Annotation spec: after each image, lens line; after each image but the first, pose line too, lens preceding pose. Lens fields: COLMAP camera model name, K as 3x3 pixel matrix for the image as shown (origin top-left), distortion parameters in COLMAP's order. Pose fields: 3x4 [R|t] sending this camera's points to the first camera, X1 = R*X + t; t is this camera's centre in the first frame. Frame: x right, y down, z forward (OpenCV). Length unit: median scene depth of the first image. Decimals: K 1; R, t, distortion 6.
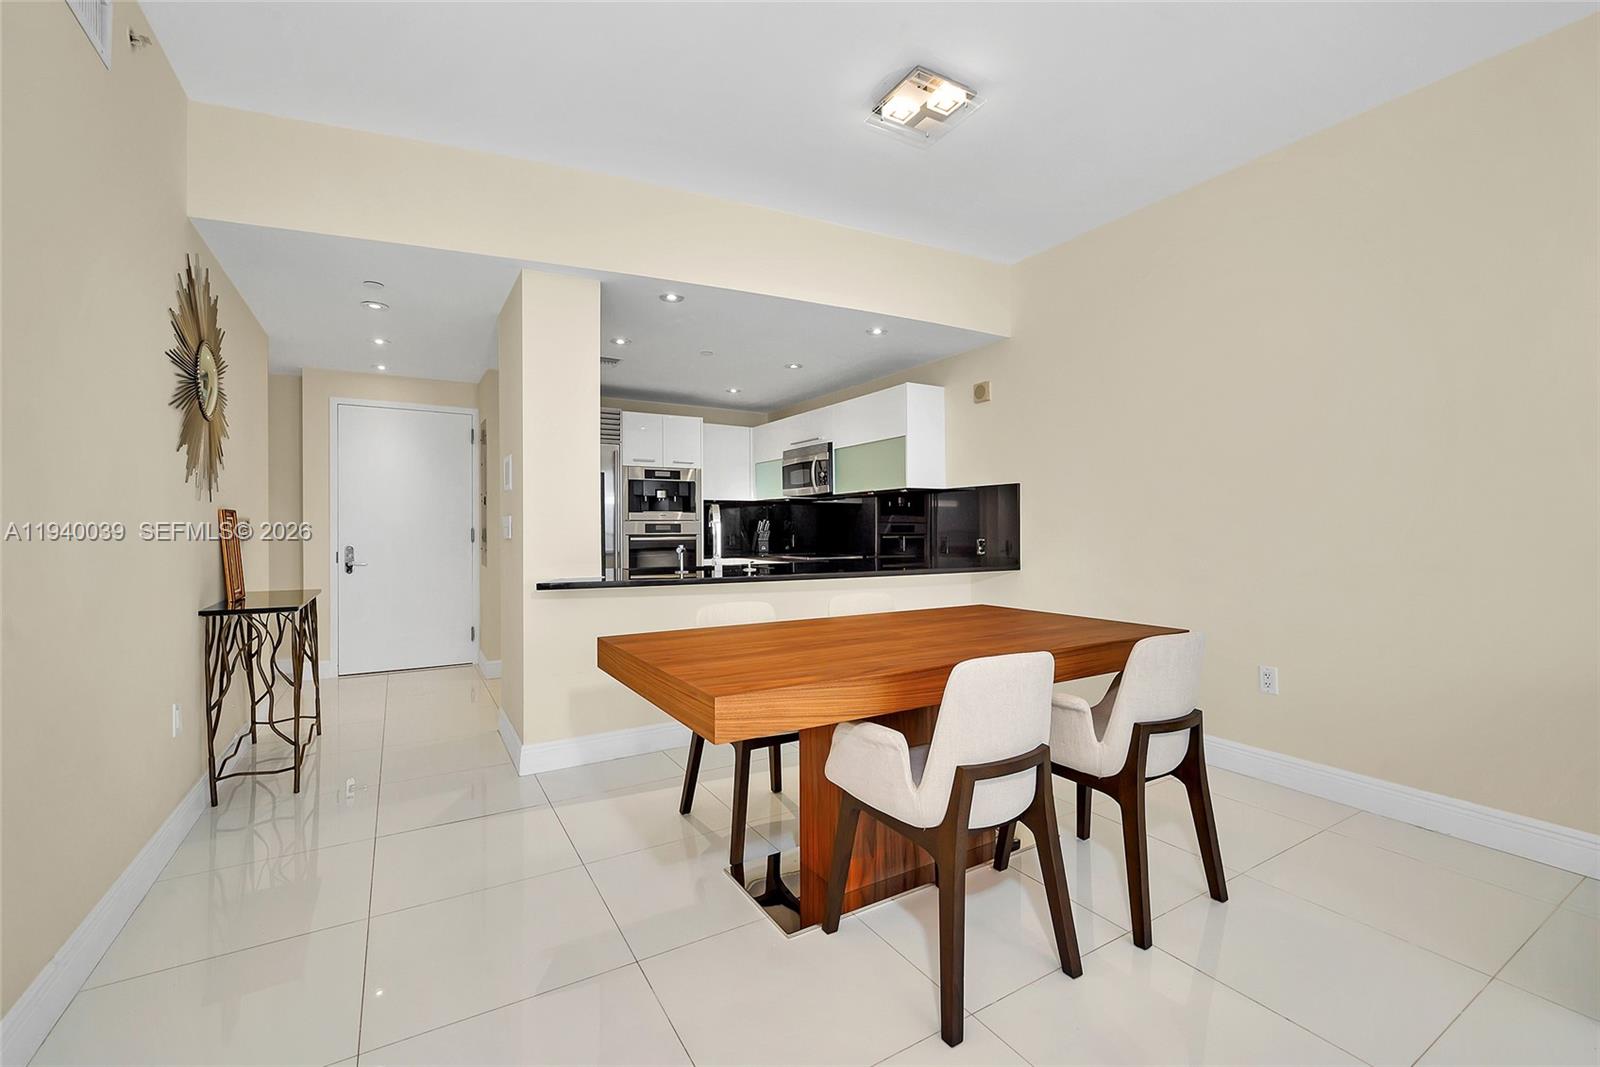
lens RADIAL K [[683.7, 0, 823.2], [0, 683.7, 531.3], [0, 0, 1]] dist [-0.000478, -0.000259]
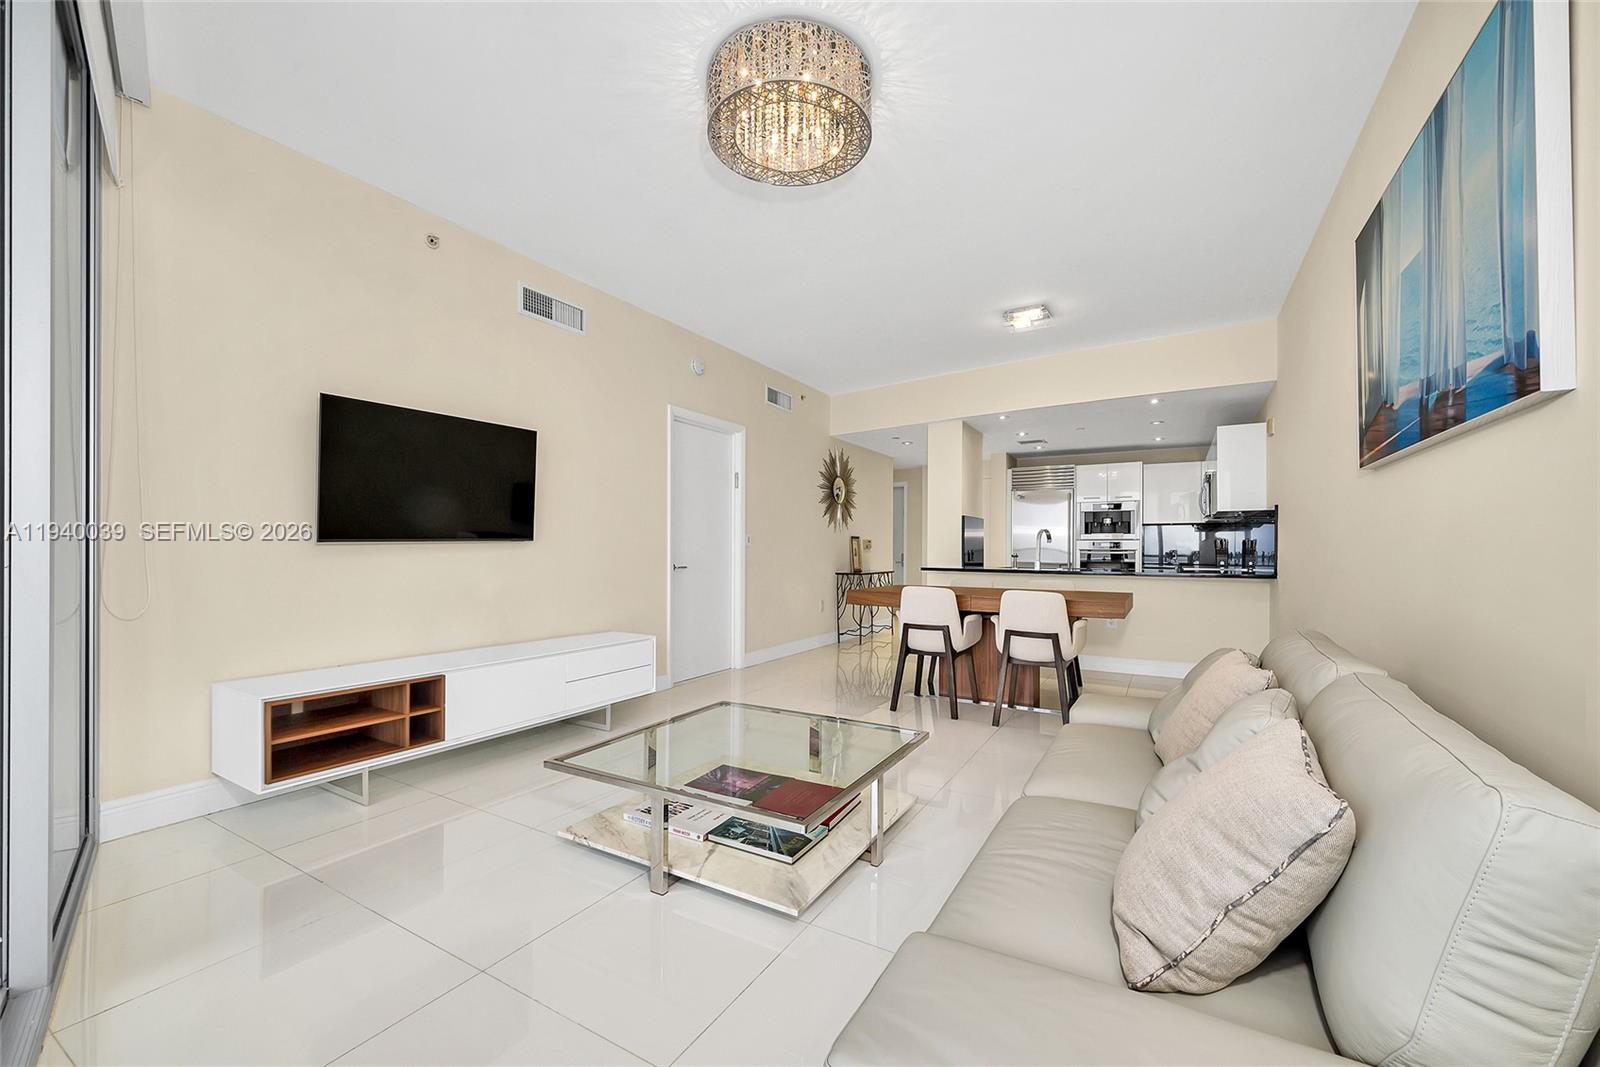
lens RADIAL K [[641.9, 0, 789.8], [0, 641.9, 543.4], [0, 0, 1]] dist [0.000685, -0.000073]
pose [[0.464336, -0.003248, -0.885653, 0.797254], [-0.011267, 0.999891, -0.009574, 0.014532], [0.885587, 0.014424, 0.464249, -0.229061]]
